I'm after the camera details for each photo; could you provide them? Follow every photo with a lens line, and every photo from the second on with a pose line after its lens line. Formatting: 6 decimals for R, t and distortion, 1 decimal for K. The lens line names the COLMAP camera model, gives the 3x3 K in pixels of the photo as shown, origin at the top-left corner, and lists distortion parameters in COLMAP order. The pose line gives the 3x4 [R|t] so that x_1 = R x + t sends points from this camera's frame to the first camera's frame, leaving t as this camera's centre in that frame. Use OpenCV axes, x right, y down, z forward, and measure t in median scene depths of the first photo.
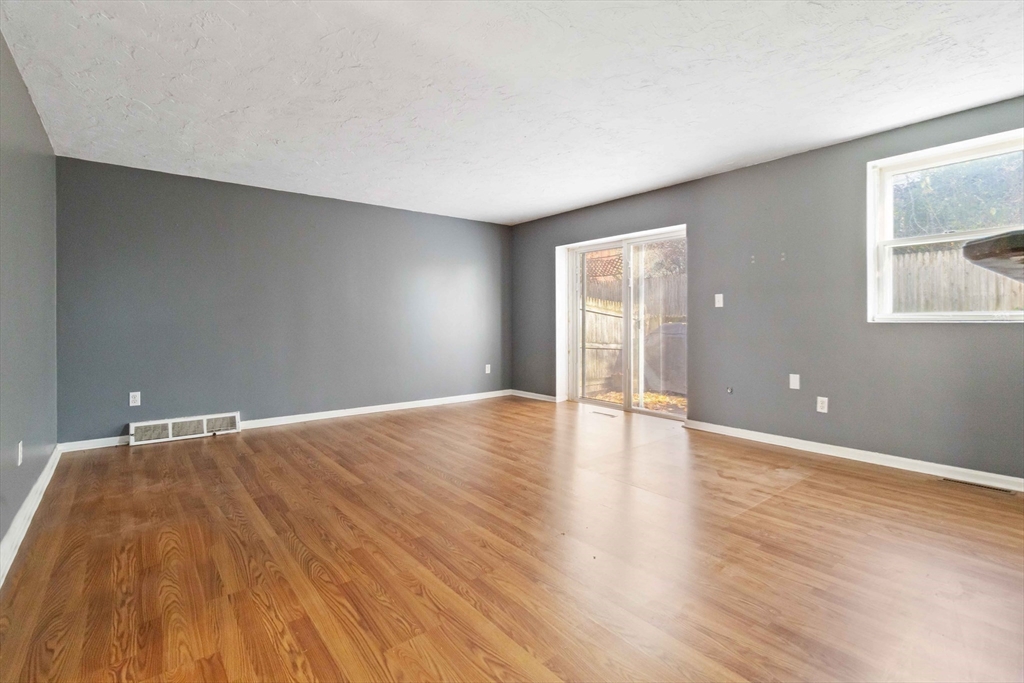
lens RADIAL K [[472.6, 0, 515.1], [0, 472.6, 331.5], [0, 0, 1]] dist [0.000957, 0.000333]
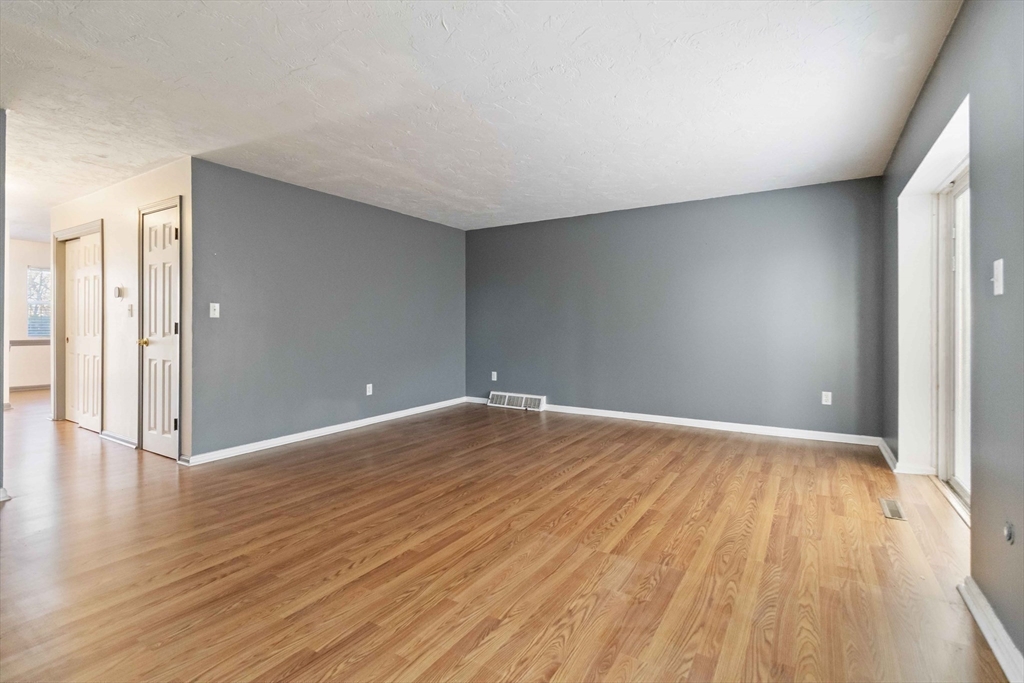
lens RADIAL K [[472.6, 0, 527.5], [0, 472.6, 323.0], [0, 0, 1]] dist [0.000957, 0.000333]
pose [[0.355460, -0.001090, -0.934691, 1.176500], [-0.028801, 0.999512, -0.012119, -0.025753], [0.934247, 0.031227, 0.355256, 0.949431]]
